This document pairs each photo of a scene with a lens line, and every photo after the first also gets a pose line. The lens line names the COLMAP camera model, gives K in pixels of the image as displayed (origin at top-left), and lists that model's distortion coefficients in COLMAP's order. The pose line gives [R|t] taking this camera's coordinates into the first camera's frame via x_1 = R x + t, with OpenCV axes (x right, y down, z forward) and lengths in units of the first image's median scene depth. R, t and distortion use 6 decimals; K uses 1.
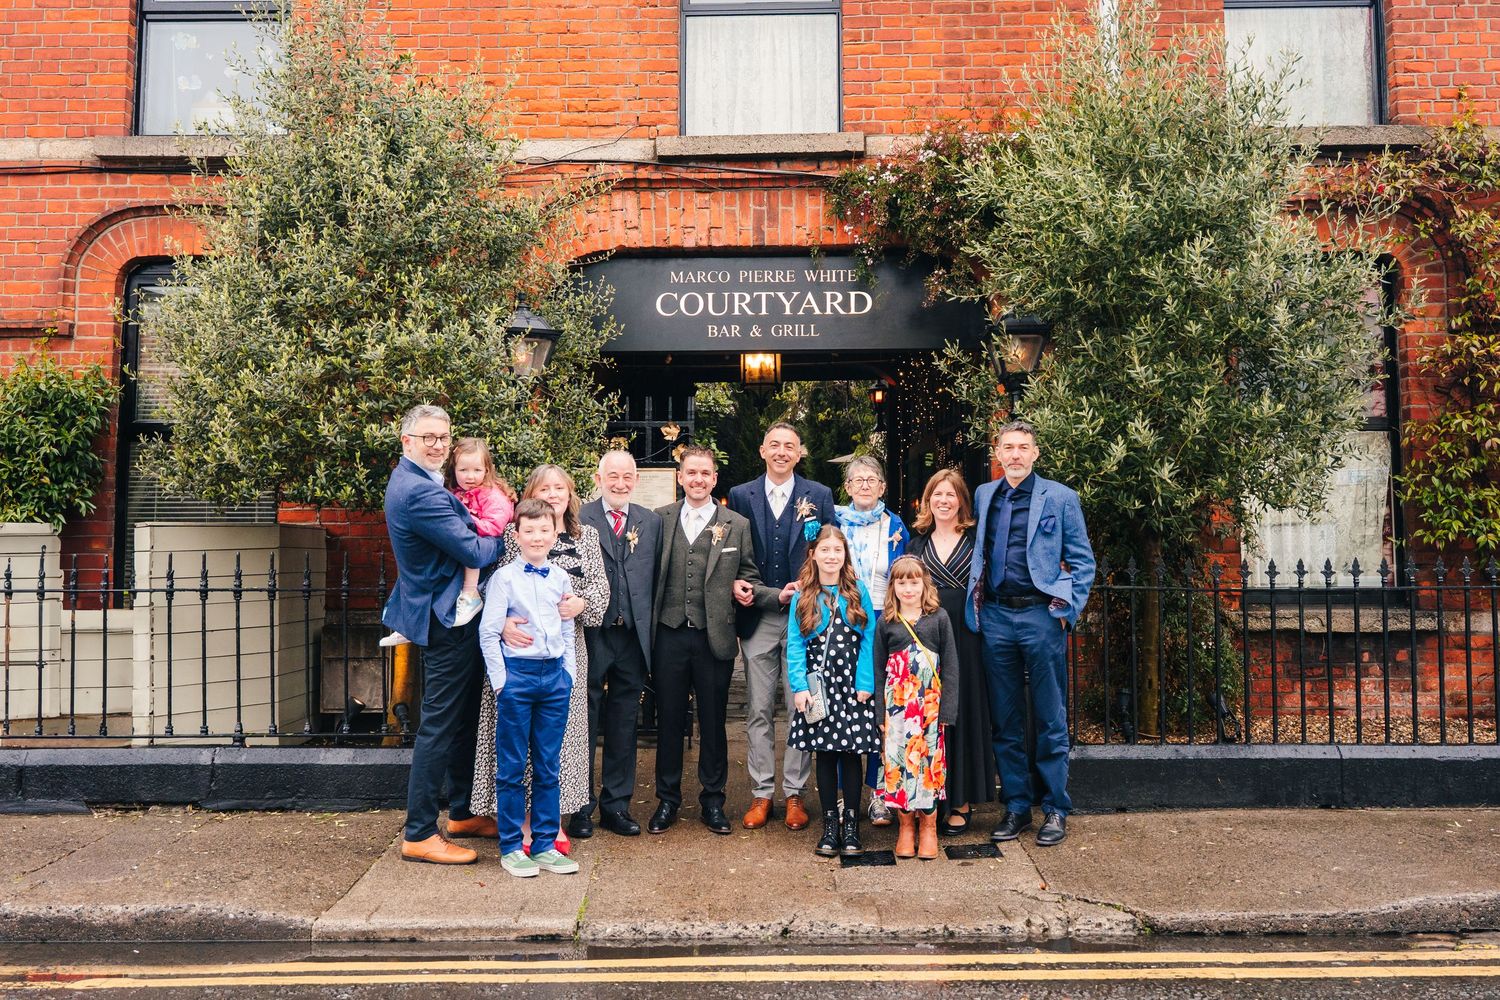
lens RADIAL K [[1400.8, 0, 750.8], [0, 1400.8, 427.0], [0, 0, 1]] dist [-0.004872, -0.001342]
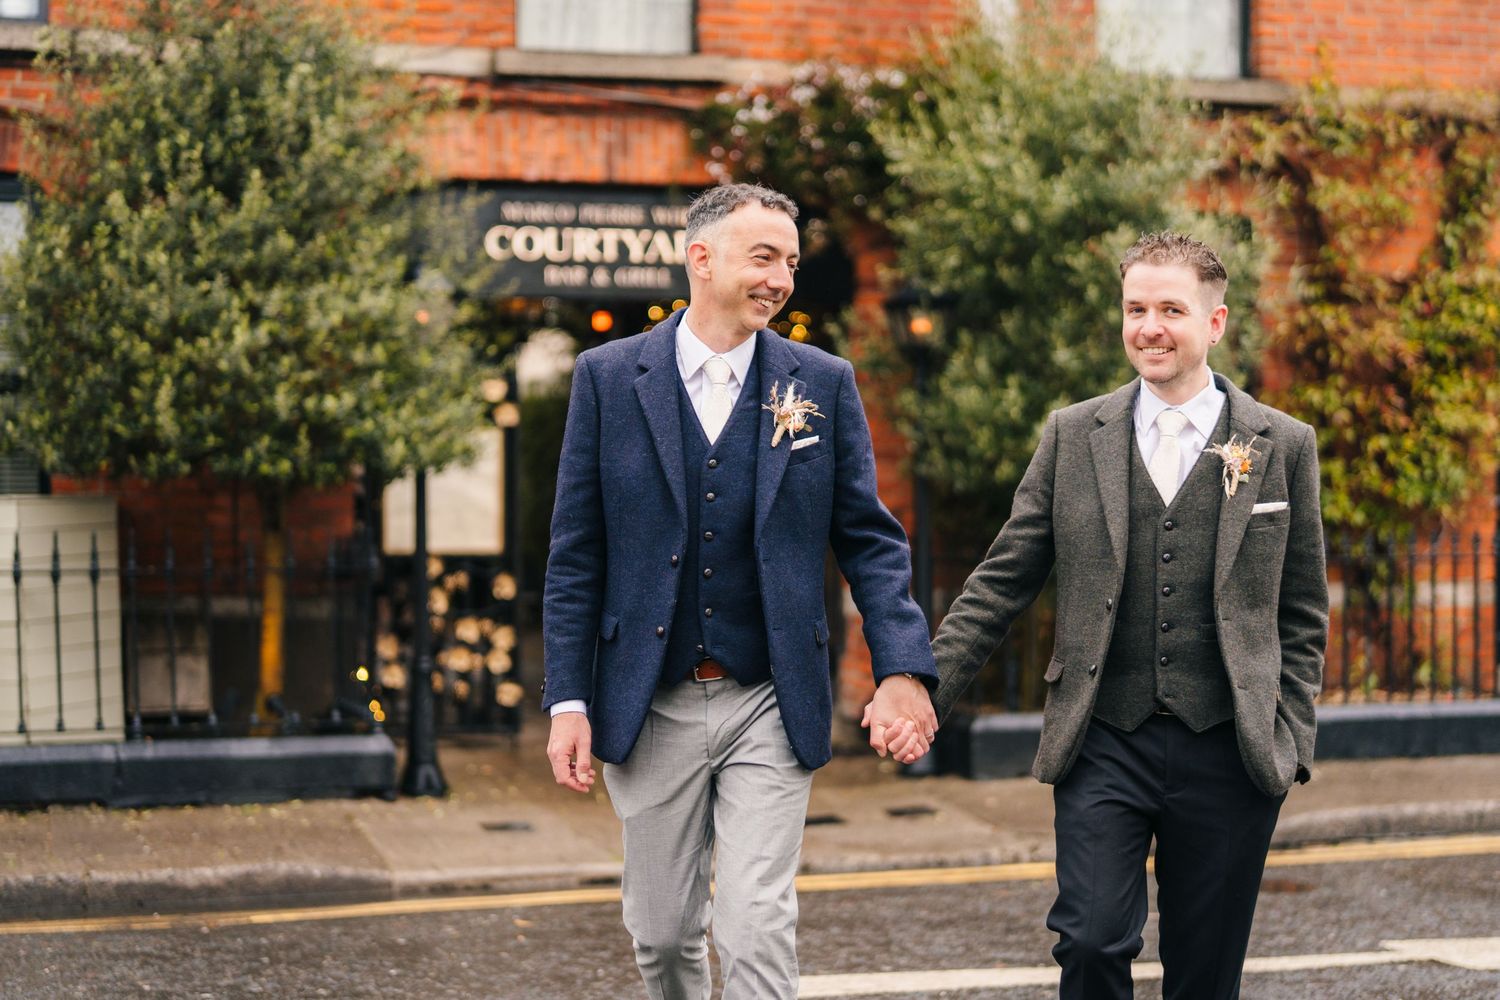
lens RADIAL K [[2507.0, 0, 749.8], [0, 2507.0, 446.3], [0, 0, 1]] dist [0.013155, -0.006059]
pose [[0.953284, 0.006822, 0.302000, -0.438682], [-0.026084, 0.997870, 0.059794, -0.067153], [-0.300949, -0.064878, 0.951431, -0.616787]]
